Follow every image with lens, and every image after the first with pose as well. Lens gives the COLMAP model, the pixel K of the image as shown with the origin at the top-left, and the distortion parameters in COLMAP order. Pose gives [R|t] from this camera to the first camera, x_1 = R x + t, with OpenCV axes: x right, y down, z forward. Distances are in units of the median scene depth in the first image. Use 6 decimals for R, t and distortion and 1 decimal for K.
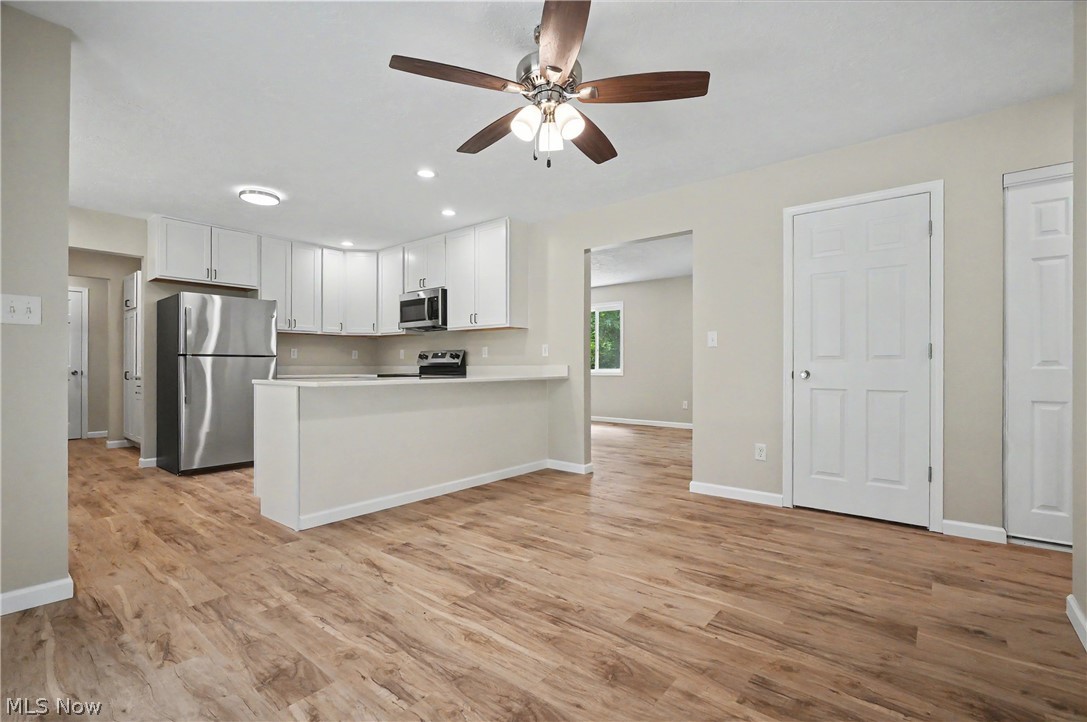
lens RADIAL K [[494.9, 0, 543.9], [0, 494.9, 364.0], [0, 0, 1]] dist [-0.011068, 0.001344]
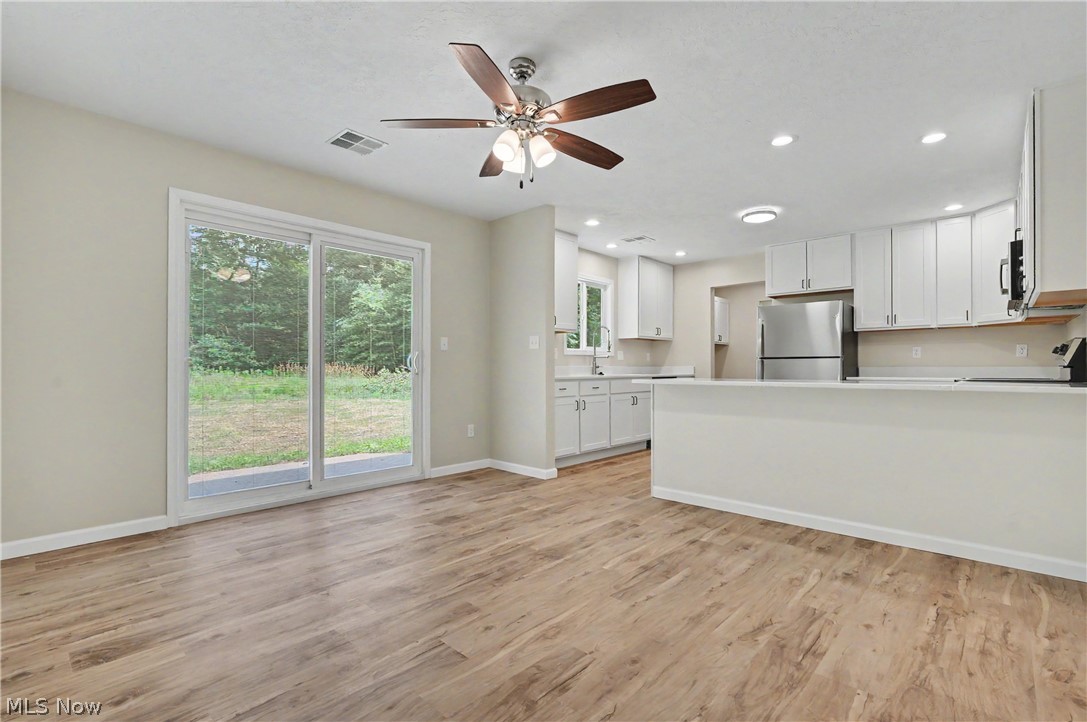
lens RADIAL K [[494.9, 0, 535.8], [0, 494.9, 367.7], [0, 0, 1]] dist [-0.011068, 0.001344]
pose [[-0.074707, -0.001470, -0.997204, 0.809931], [0.007622, 0.999969, -0.002045, 0.005015], [0.997176, -0.007753, -0.074693, 0.805819]]
